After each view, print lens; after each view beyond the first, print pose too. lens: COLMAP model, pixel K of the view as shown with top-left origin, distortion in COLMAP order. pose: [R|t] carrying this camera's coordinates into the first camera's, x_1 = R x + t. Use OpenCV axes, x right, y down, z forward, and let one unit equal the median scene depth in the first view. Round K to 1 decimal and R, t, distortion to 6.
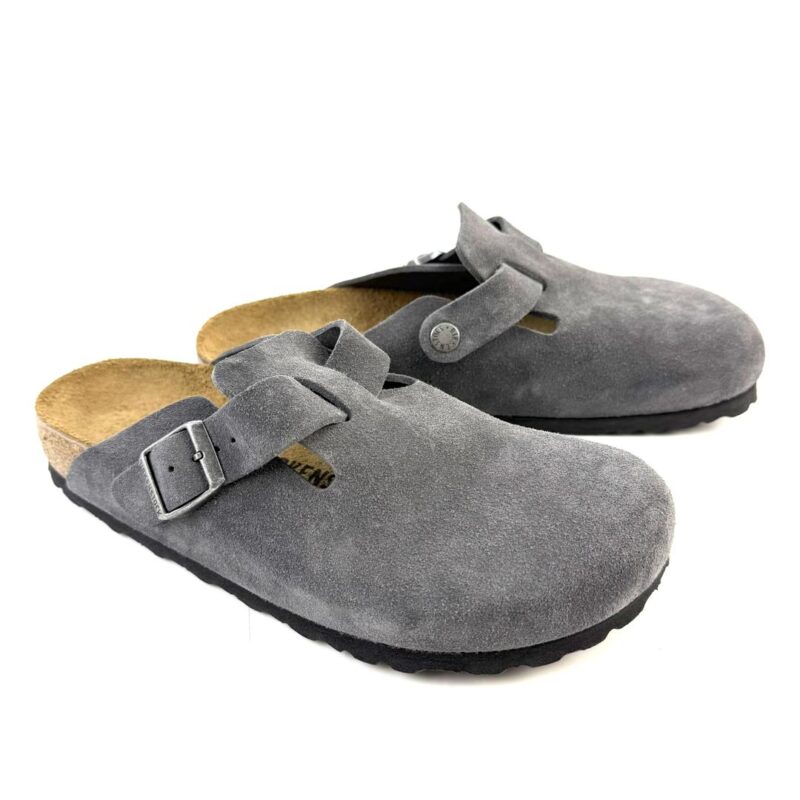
lens RADIAL K [[880.4, 0, 400.0], [0, 880.4, 400.0], [0, 0, 1]] dist [0.250509, -0.021555]
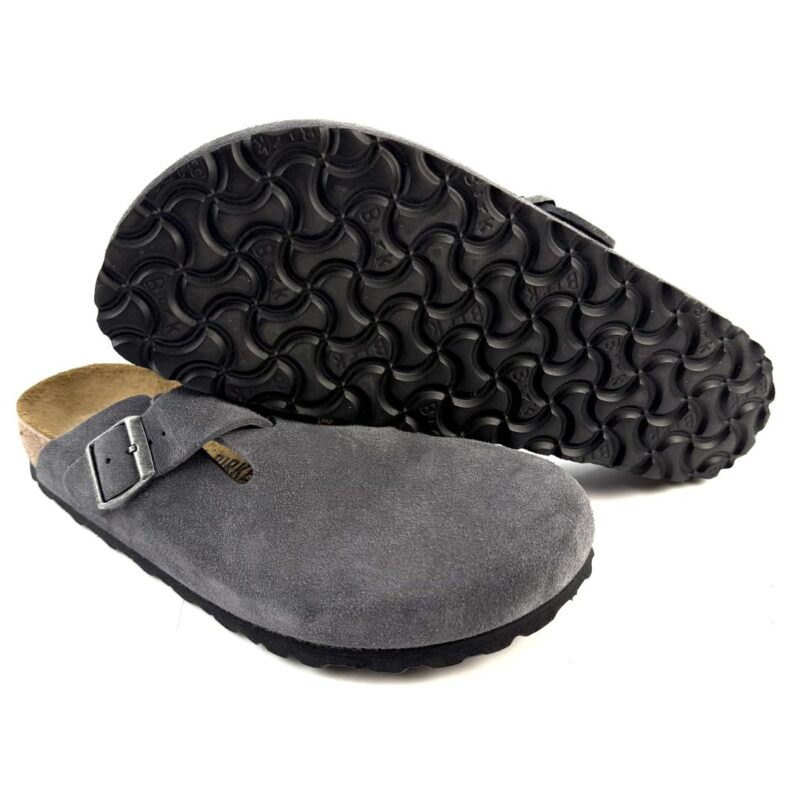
lens RADIAL K [[880.4, 0, 400.0], [0, 880.4, 400.0], [0, 0, 1]] dist [0.250509, -0.021555]
pose [[0.990240, 0.028539, -0.136422, 0.234553], [-0.035107, 0.998325, -0.045986, 0.043305], [0.134881, 0.050327, 0.989583, -0.014931]]
